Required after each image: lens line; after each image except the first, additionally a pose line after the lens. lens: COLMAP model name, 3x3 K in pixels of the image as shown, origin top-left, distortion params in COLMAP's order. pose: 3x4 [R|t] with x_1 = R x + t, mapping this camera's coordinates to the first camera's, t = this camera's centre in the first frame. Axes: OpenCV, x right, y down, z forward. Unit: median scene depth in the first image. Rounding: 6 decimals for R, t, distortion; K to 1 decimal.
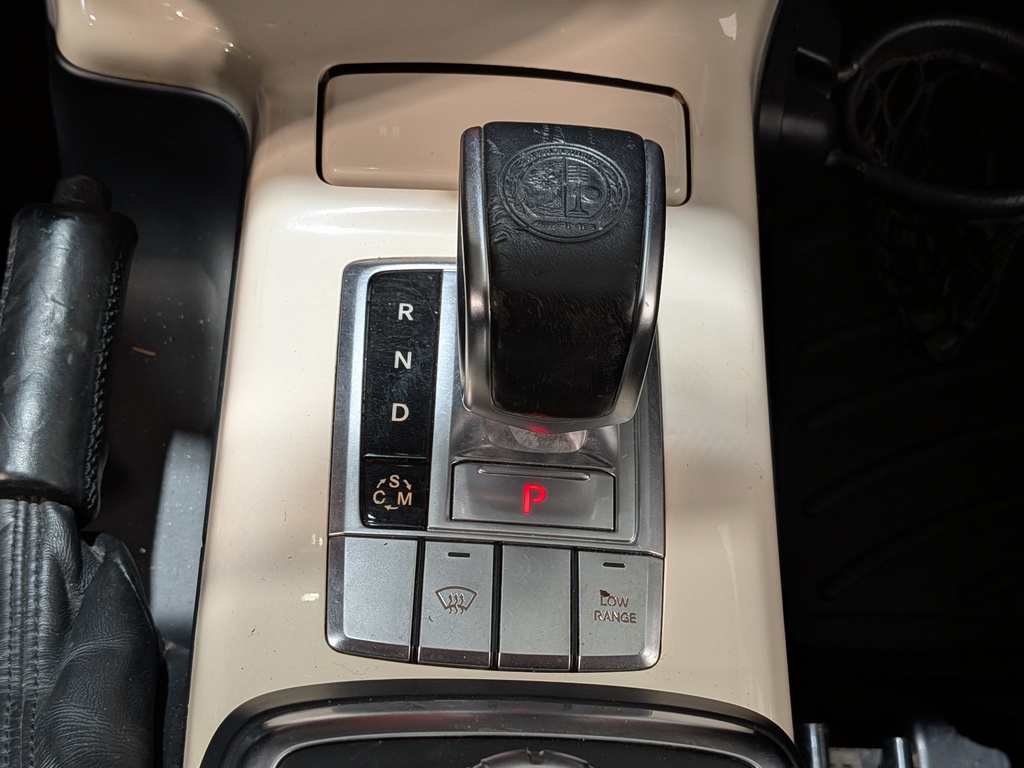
lens RADIAL K [[1467.7, 0, 543.7], [0, 1467.7, 424.4], [0, 0, 1]] dist [0.096552, 0.000000]
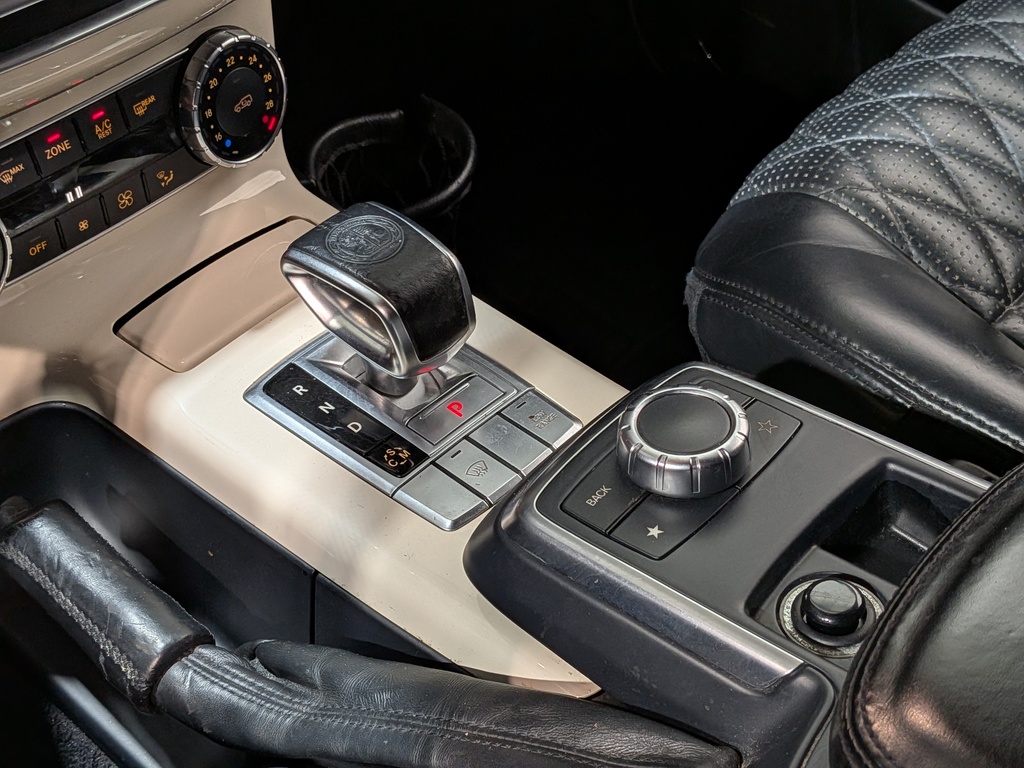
lens RADIAL K [[1467.7, 0, 506.0], [0, 1467.7, 388.7], [0, 0, 1]] dist [0.096552, 0.000000]
pose [[0.658797, -0.582869, 0.475658, -0.672055], [0.665155, 0.746679, -0.006277, 0.073735], [-0.351505, 0.320521, 0.879608, -0.416924]]
